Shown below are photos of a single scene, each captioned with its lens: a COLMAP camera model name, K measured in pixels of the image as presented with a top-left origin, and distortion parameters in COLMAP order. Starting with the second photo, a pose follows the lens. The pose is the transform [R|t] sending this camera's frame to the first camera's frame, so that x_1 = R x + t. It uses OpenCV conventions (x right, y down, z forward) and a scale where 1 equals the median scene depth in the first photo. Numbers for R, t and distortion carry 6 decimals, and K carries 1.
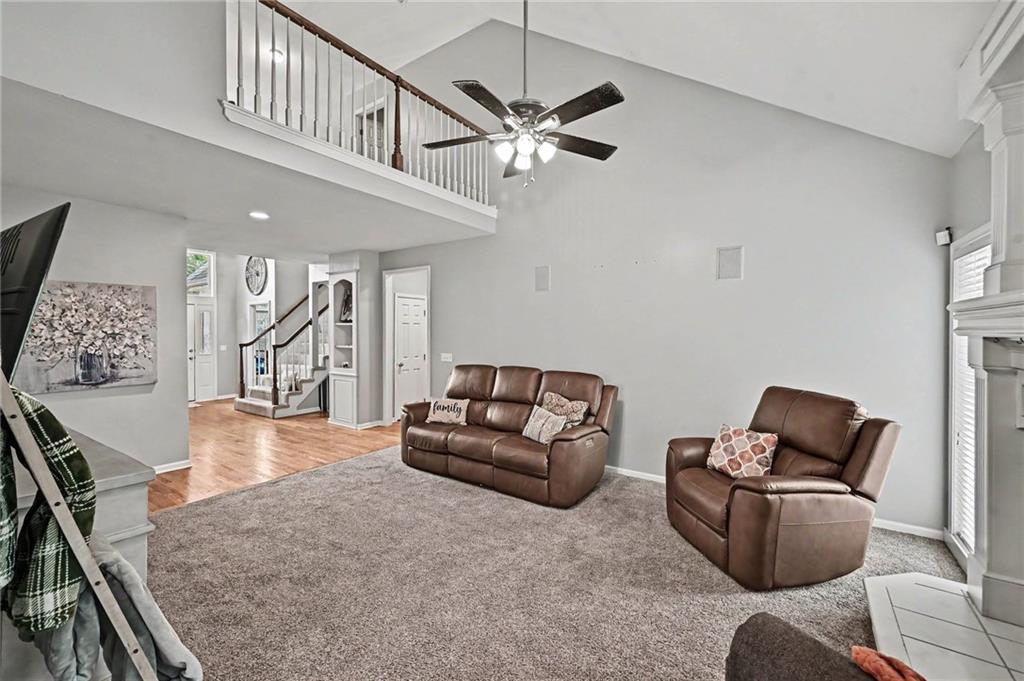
lens RADIAL K [[410.4, 0, 505.5], [0, 410.4, 336.2], [0, 0, 1]] dist [0.001654, 0.000048]
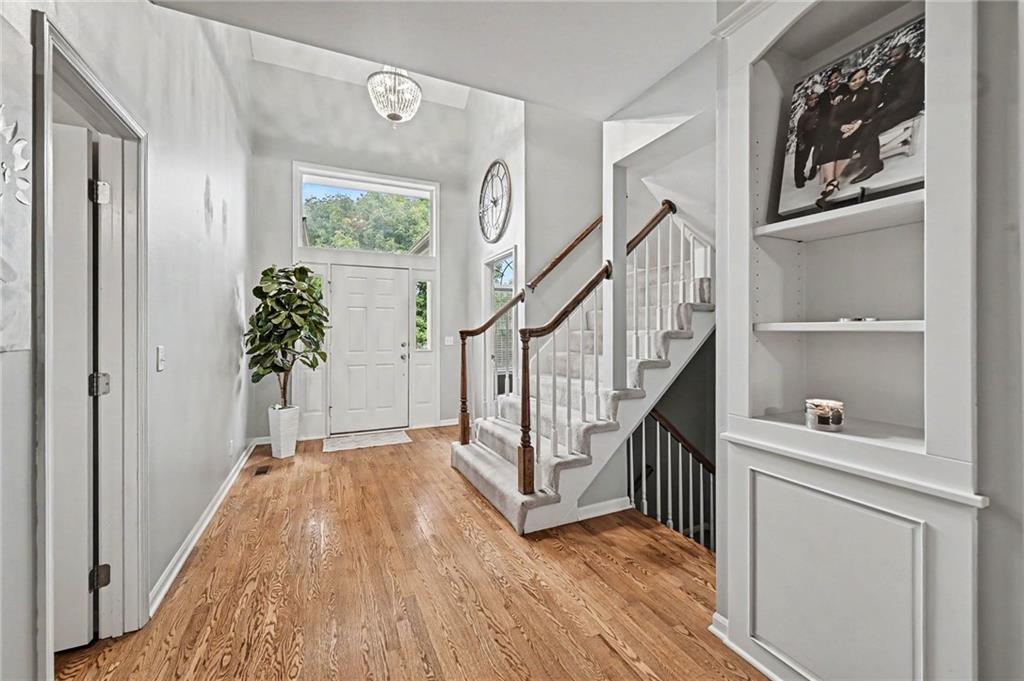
lens RADIAL K [[410.4, 0, 513.6], [0, 410.4, 336.4], [0, 0, 1]] dist [0.001654, 0.000048]
pose [[0.862148, 0.001733, -0.506654, -0.352657], [-0.001478, 0.999998, 0.000906, 0.025176], [0.506655, -0.000032, 0.862149, 0.620211]]
